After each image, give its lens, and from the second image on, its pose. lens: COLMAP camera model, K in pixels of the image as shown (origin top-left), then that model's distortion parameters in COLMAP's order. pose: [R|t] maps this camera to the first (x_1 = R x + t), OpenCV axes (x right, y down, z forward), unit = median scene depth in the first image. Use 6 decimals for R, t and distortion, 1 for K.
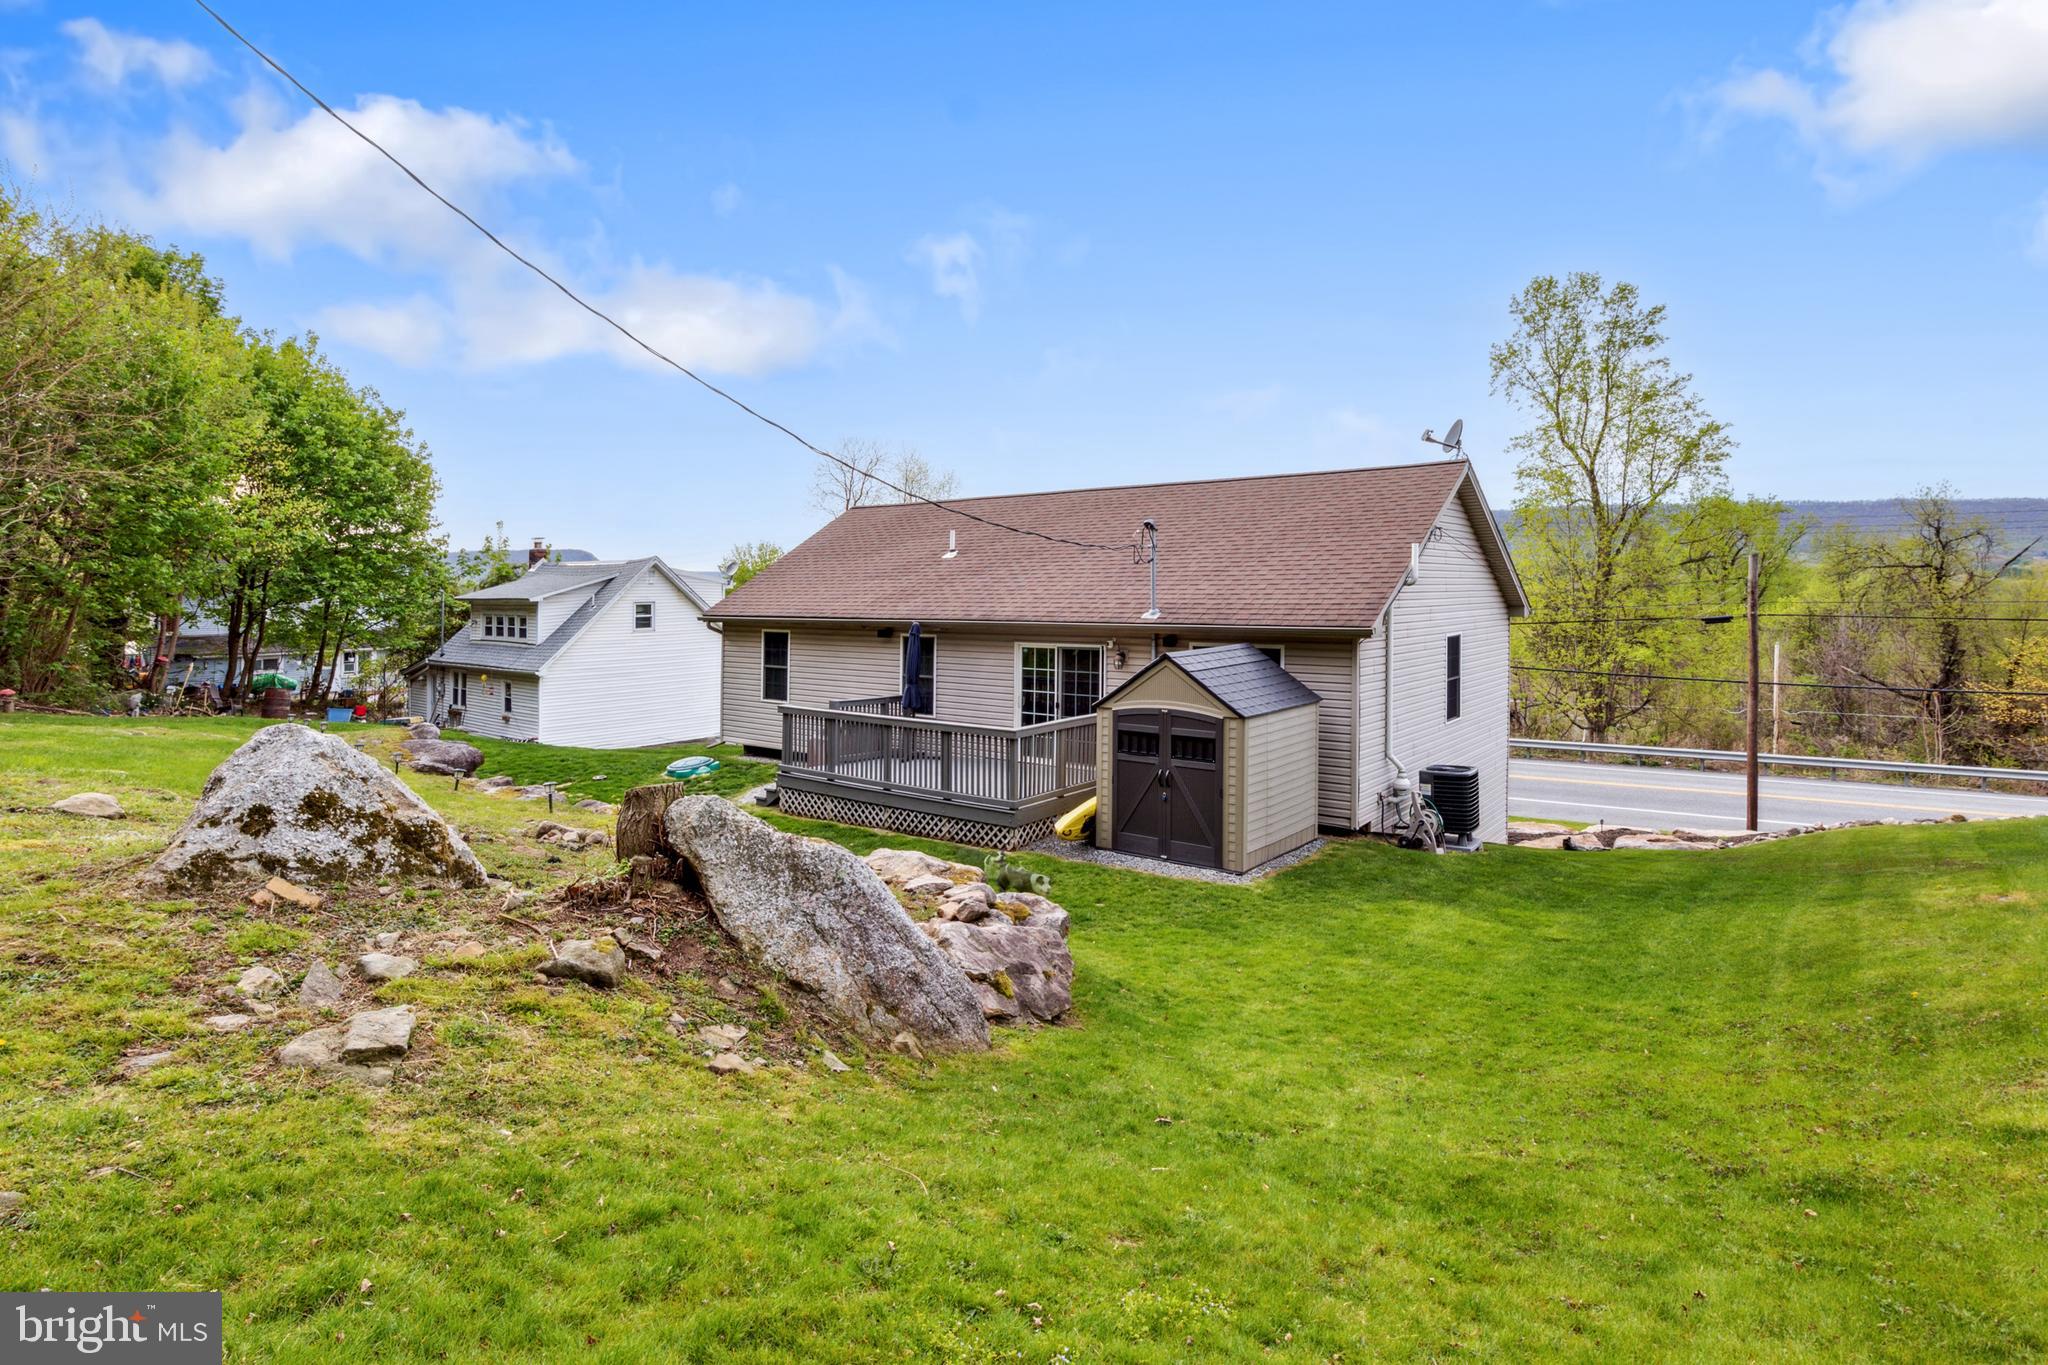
lens RADIAL K [[1057.7, 0, 1016.3], [0, 1057.7, 567.9], [0, 0, 1]] dist [0.002074, 0.000173]
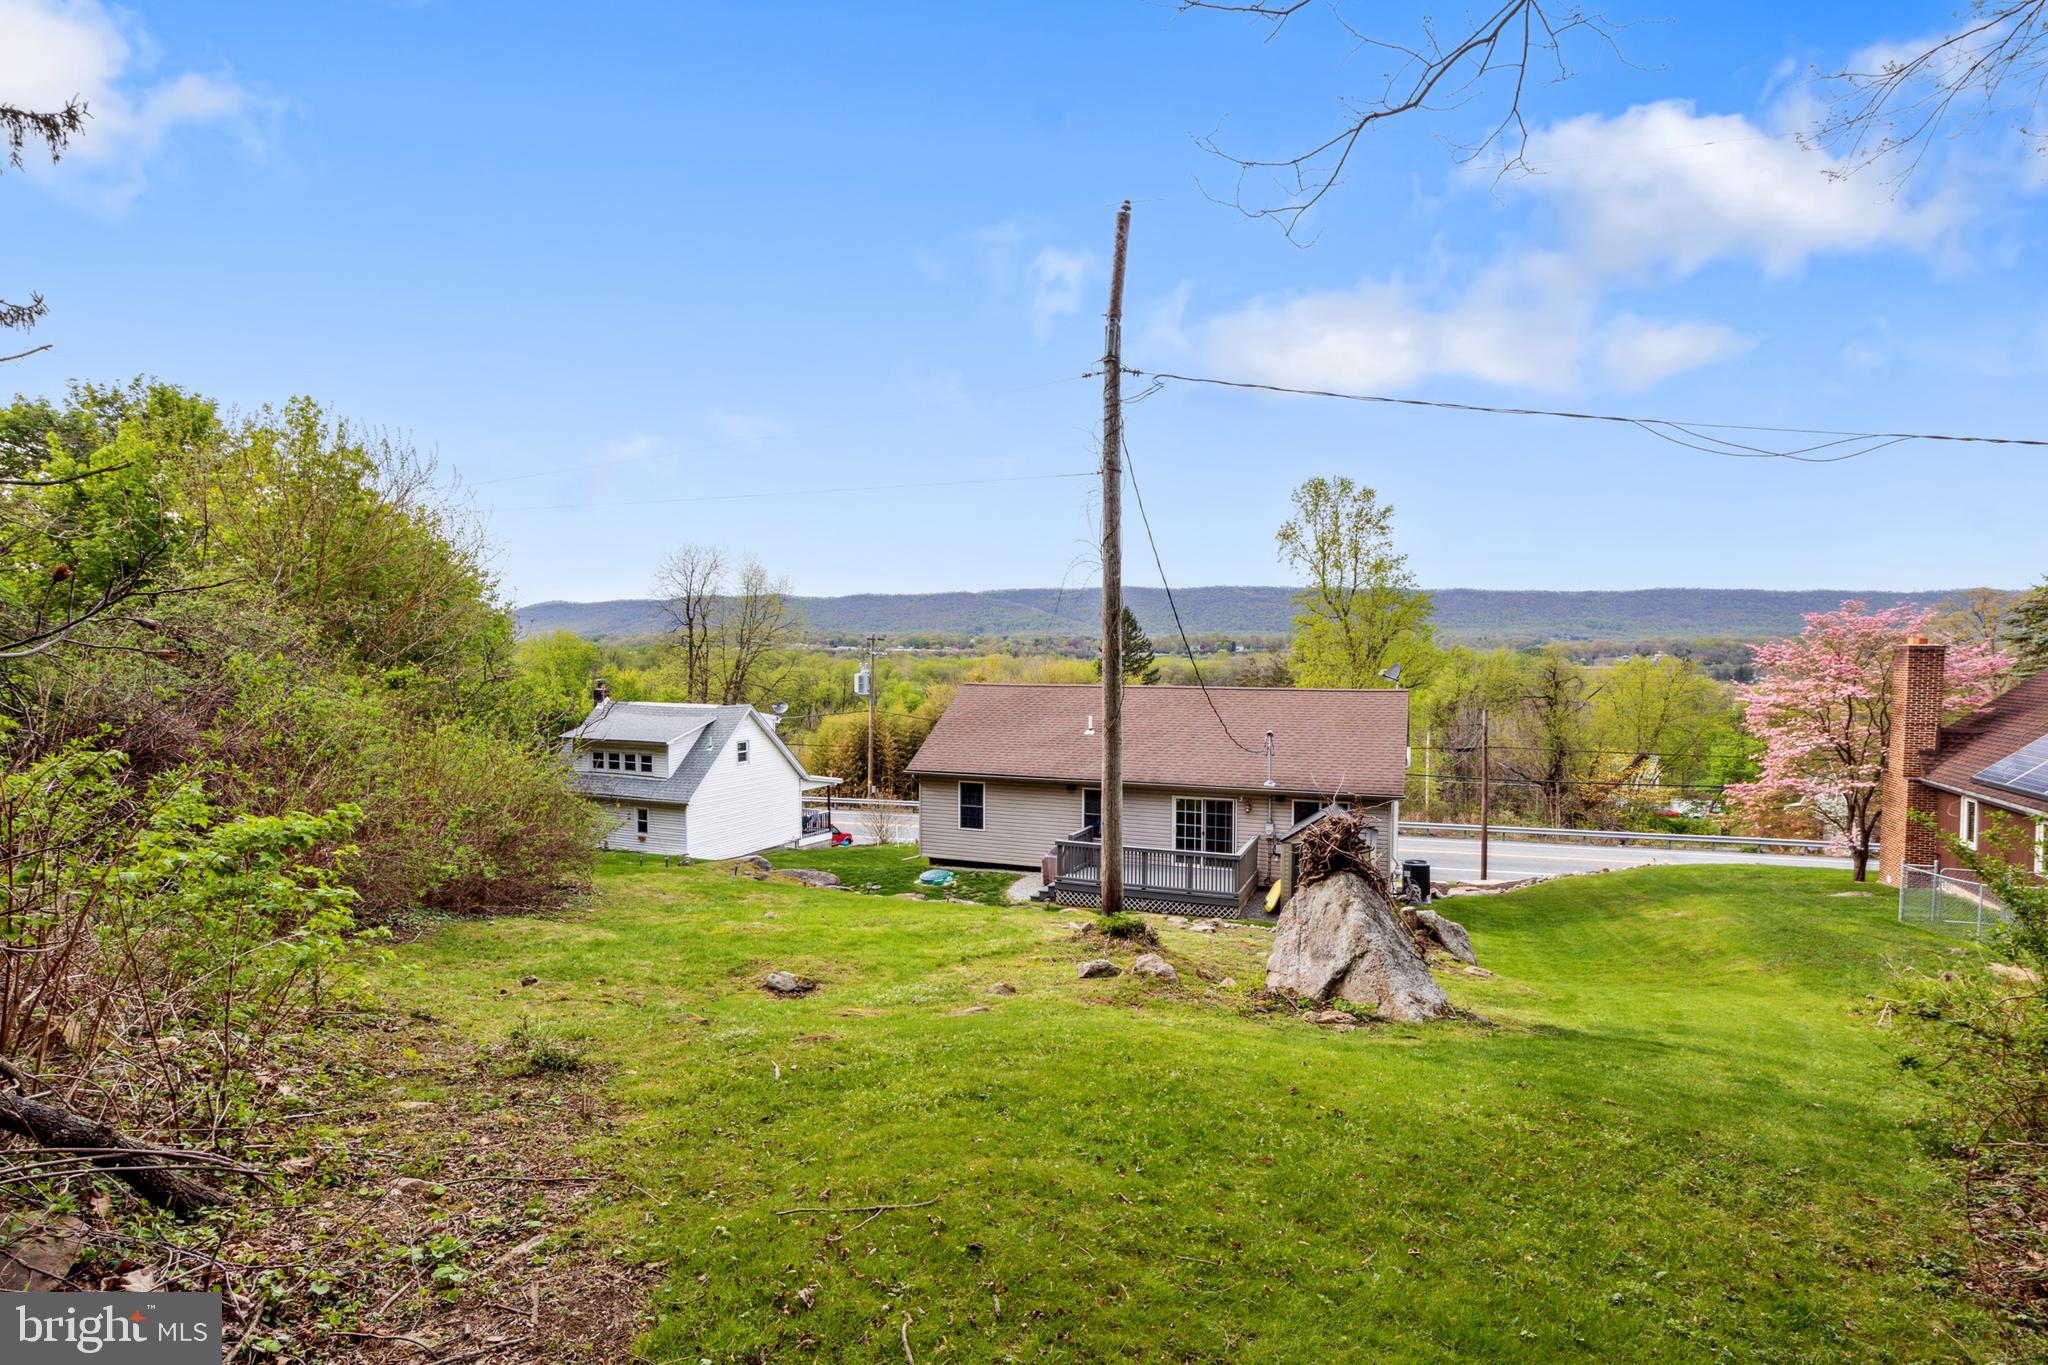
lens RADIAL K [[1046.7, 0, 1014.8], [0, 1046.7, 658.5], [0, 0, 1]] dist [-0.000126, -0.000563]
pose [[0.956161, 0.010357, 0.292659, -0.703919], [-0.018470, 0.999518, 0.024972, -0.177649], [-0.292259, -0.029282, 0.955891, -0.492282]]
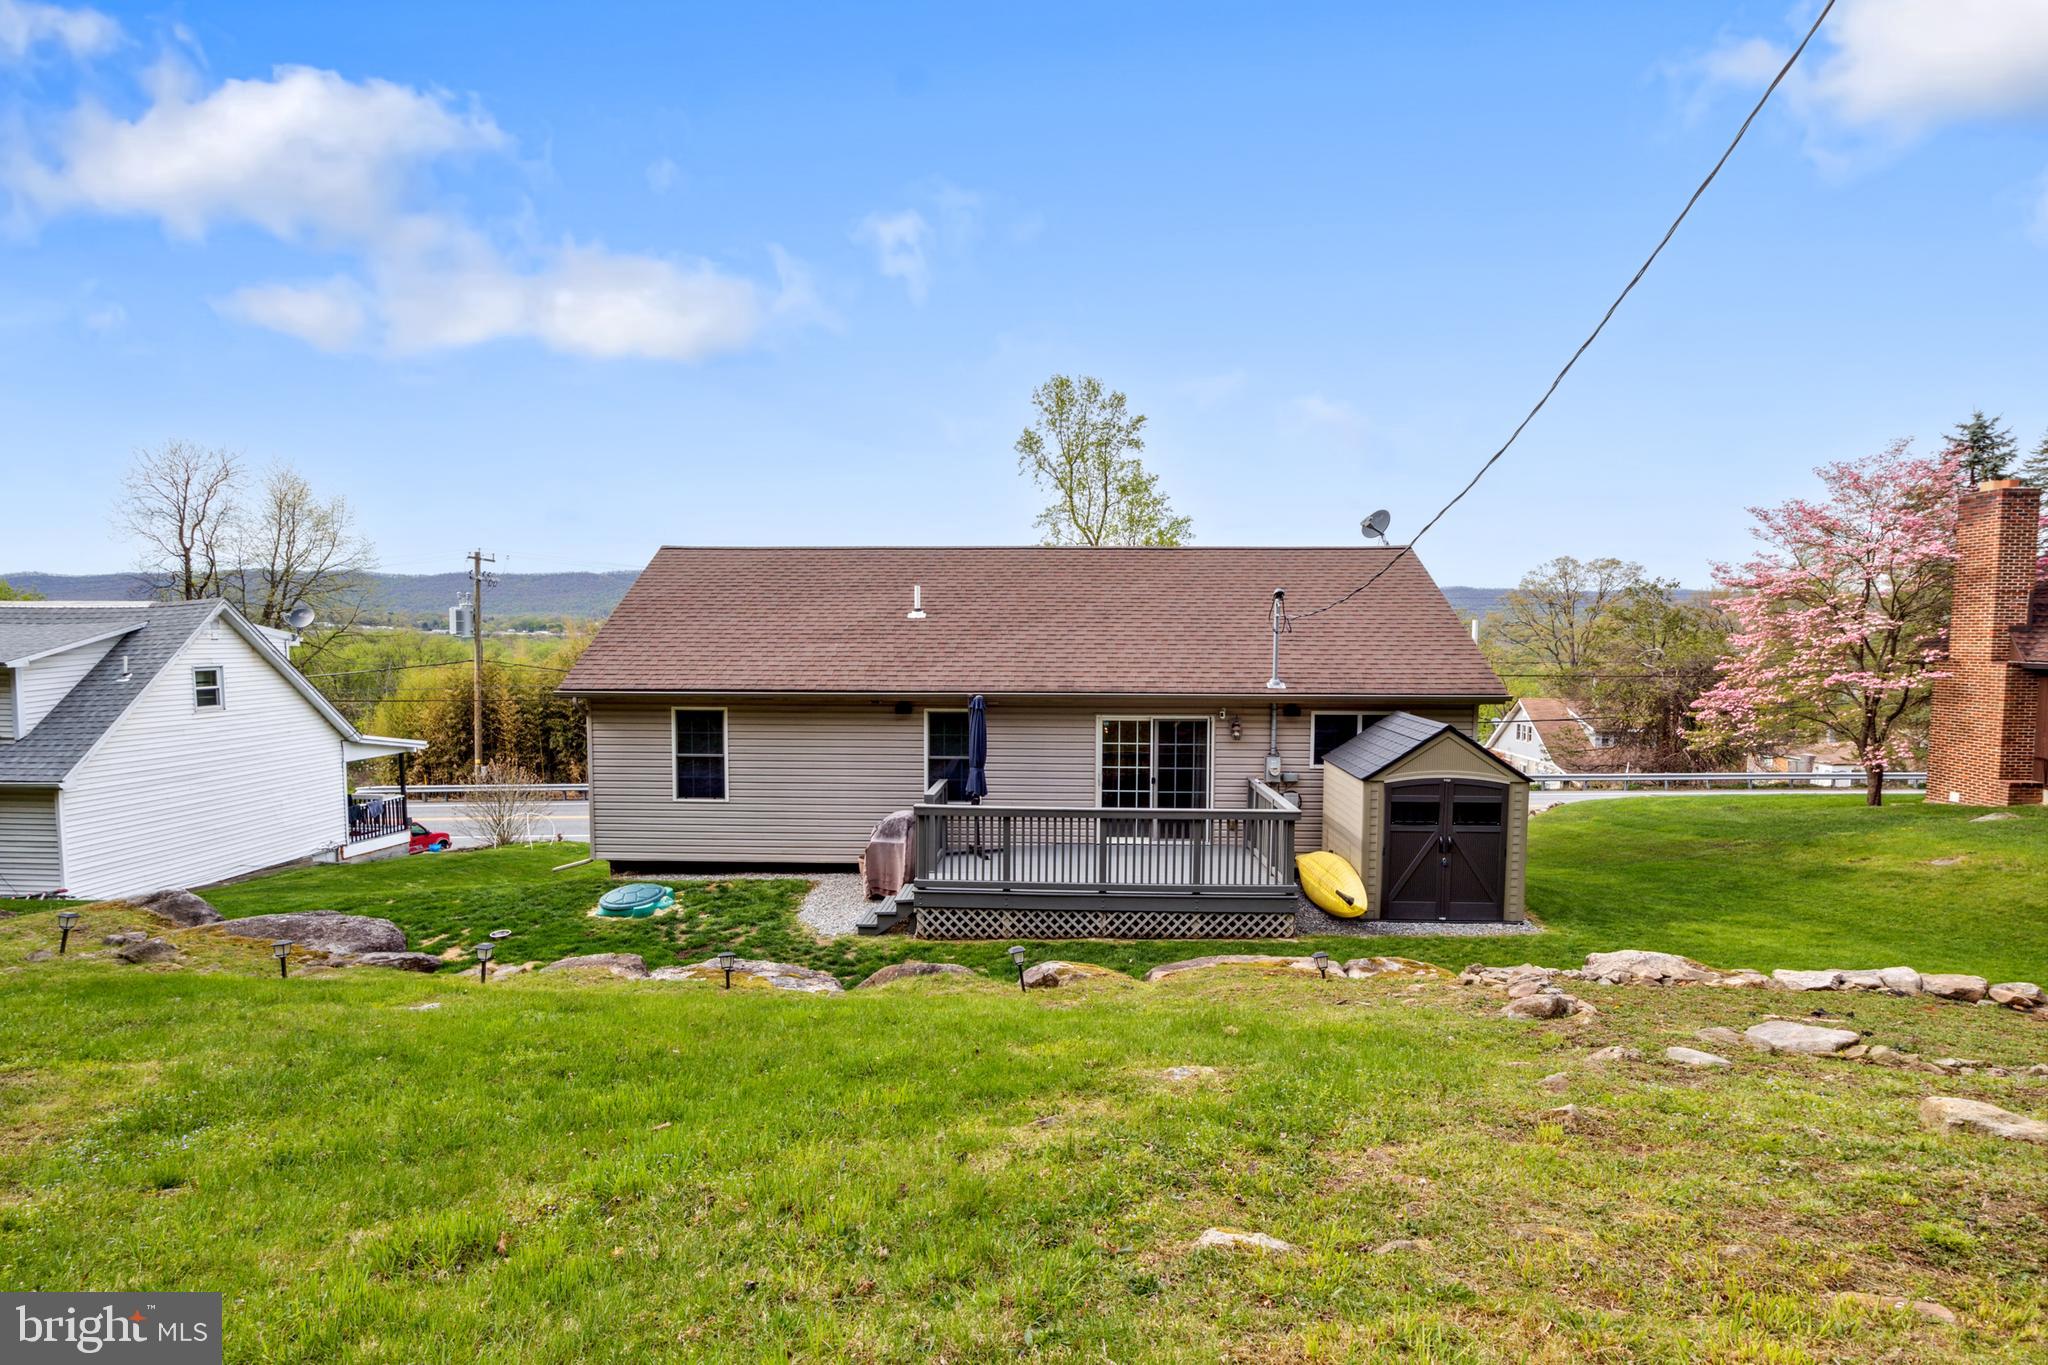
lens RADIAL K [[1030.0, 0, 1001.9], [0, 1030.0, 702.7], [0, 0, 1]] dist [-0.004266, -0.000858]
pose [[0.806198, -0.025414, 0.591100, -0.571487], [-0.020619, 0.997263, 0.070999, -0.001948], [-0.591286, -0.069428, 0.803468, 0.322671]]
